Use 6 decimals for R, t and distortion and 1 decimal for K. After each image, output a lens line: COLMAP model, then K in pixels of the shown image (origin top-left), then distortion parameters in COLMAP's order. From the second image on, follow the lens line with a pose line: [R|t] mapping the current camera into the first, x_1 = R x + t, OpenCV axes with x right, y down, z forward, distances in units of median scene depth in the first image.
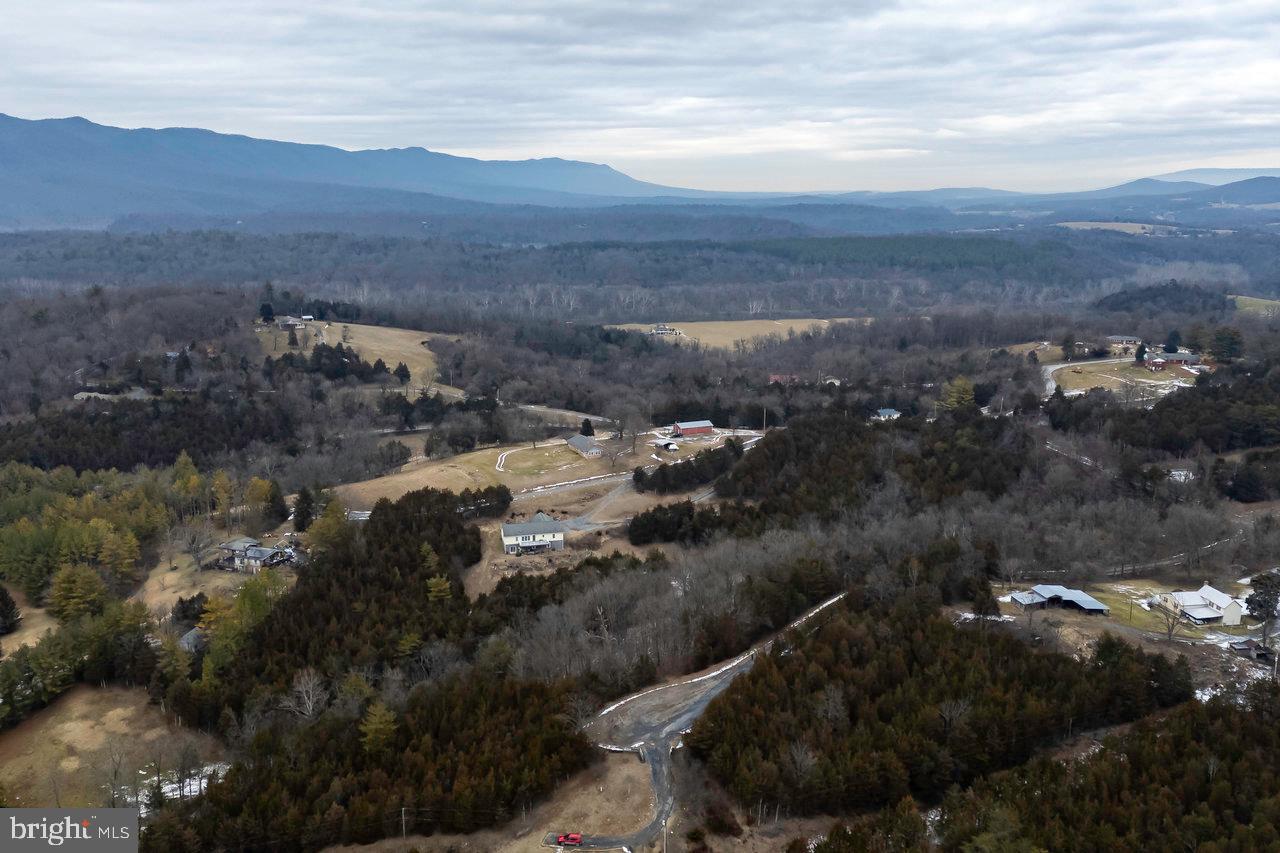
lens RADIAL K [[1102.8, 0, 638.5], [0, 1102.8, 422.0], [0, 0, 1]] dist [0.089512, -0.102060]
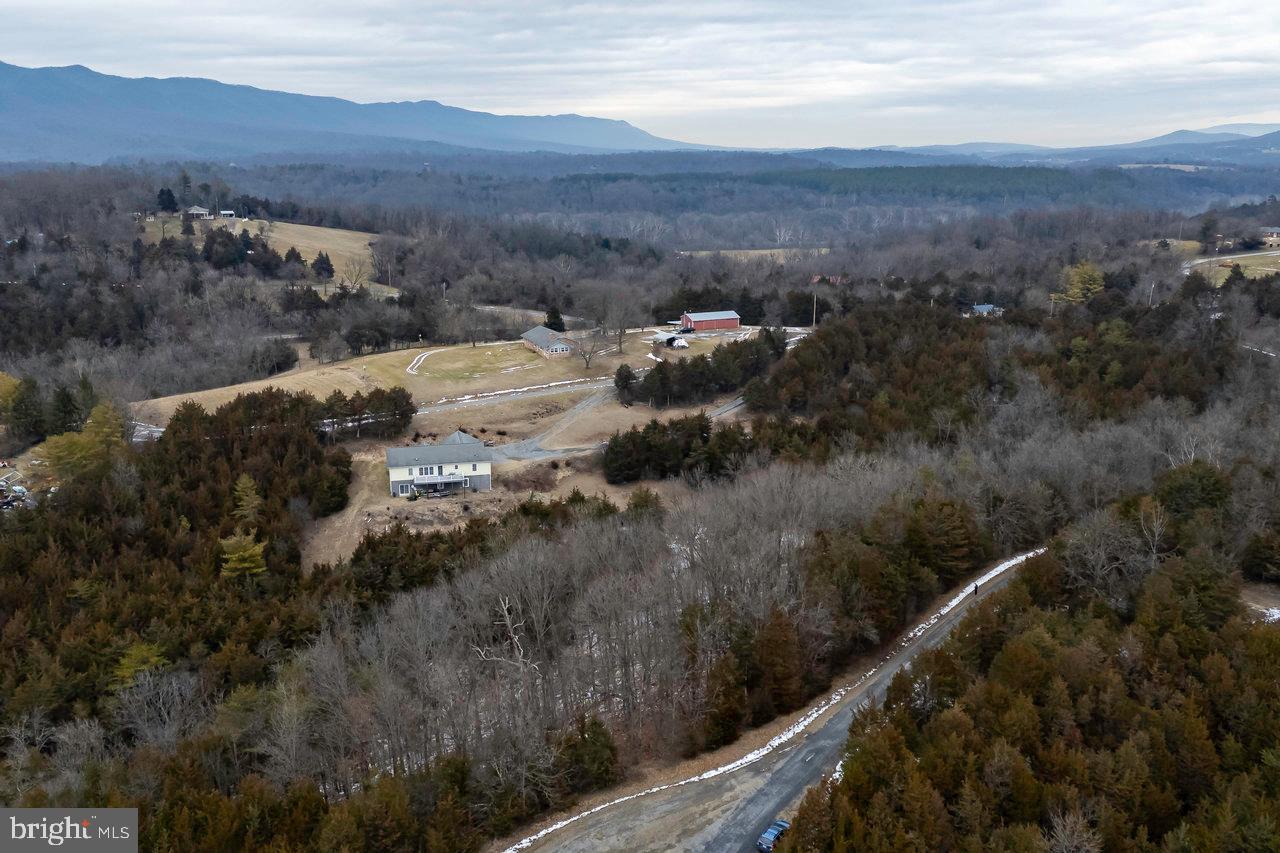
lens RADIAL K [[1102.8, 0, 642.2], [0, 1102.8, 436.6], [0, 0, 1]] dist [0.089512, -0.102060]
pose [[0.999904, 0.001840, -0.013744, 0.019507], [-0.001209, 0.998949, 0.045818, 0.053111], [0.013814, -0.045797, 0.998855, 0.363920]]
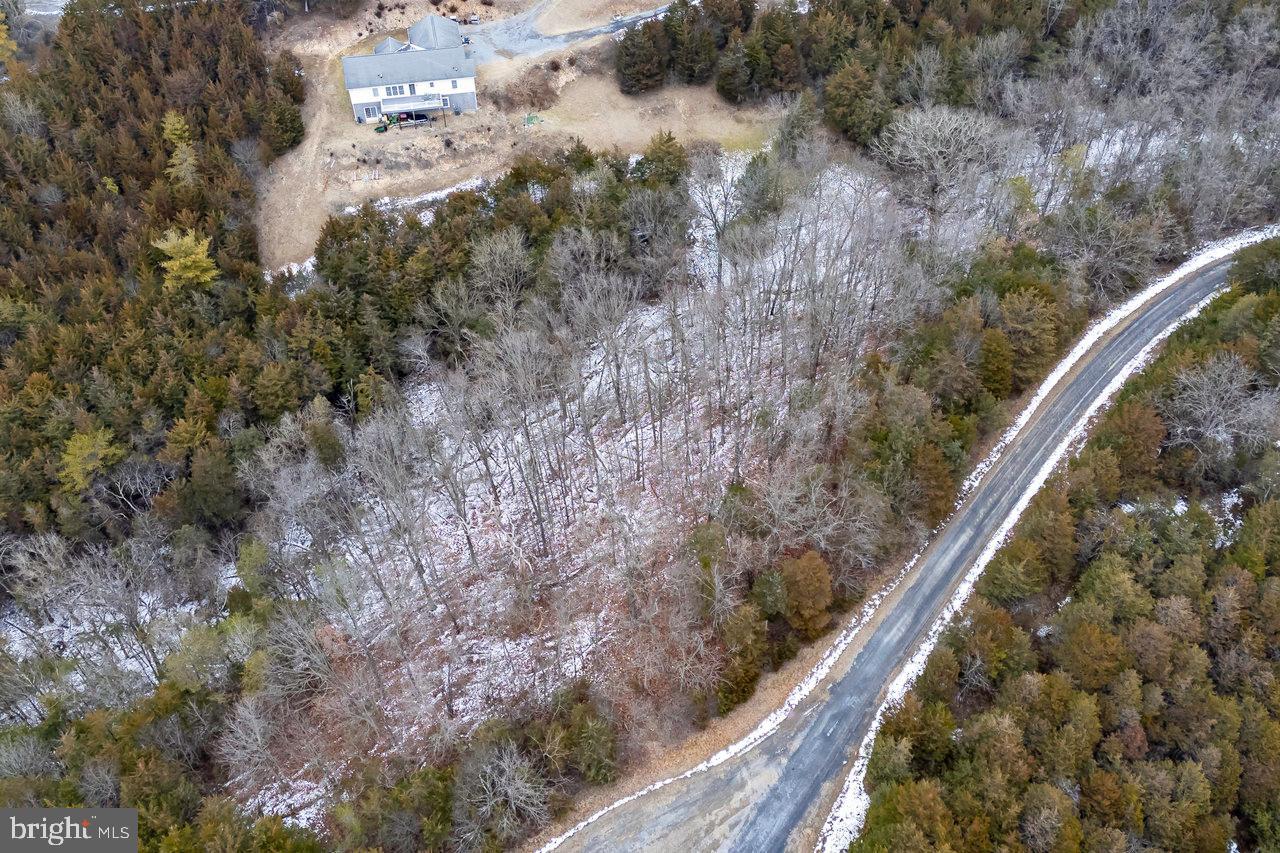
lens RADIAL K [[1102.8, 0, 638.4], [0, 1102.8, 430.6], [0, 0, 1]] dist [0.089512, -0.102060]
pose [[0.999035, 0.033732, -0.028125, 0.018979], [-0.010746, 0.808672, 0.588161, -0.053338], [0.042584, -0.587292, 0.808254, 0.470992]]
